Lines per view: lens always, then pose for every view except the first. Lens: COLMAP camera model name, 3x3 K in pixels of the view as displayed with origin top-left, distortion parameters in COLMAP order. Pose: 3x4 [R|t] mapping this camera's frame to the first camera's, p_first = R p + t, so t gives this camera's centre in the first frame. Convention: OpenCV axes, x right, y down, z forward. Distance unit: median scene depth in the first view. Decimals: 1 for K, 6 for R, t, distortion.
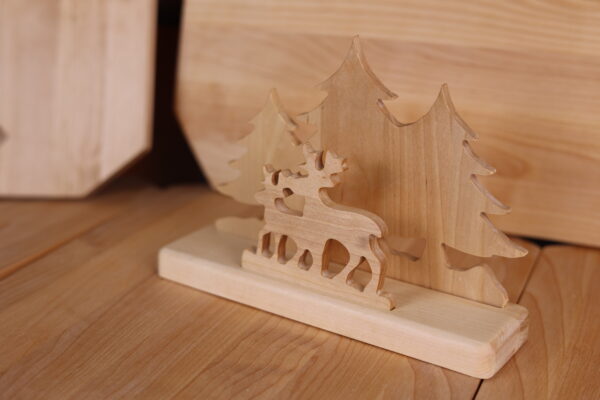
lens RADIAL K [[846.1, 0, 298.7], [0, 846.1, 204.5], [0, 0, 1]] dist [-0.084469, 0.000000]
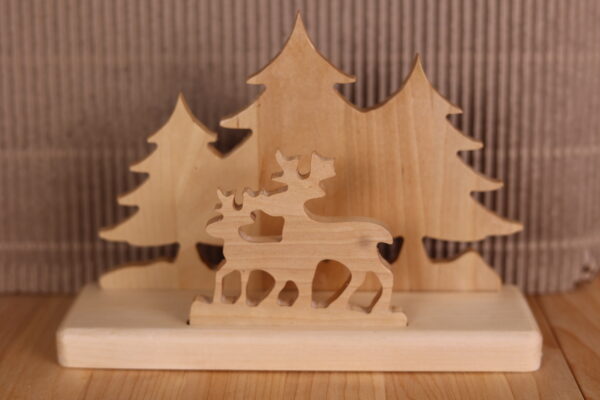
lens RADIAL K [[846.1, 0, 298.4], [0, 846.1, 200.9], [0, 0, 1]] dist [-0.084469, 0.000000]
pose [[0.876740, -0.198844, 0.437935, -0.323138], [0.203335, 0.978403, 0.037169, -0.049561], [-0.435868, 0.056460, 0.898238, 0.273513]]
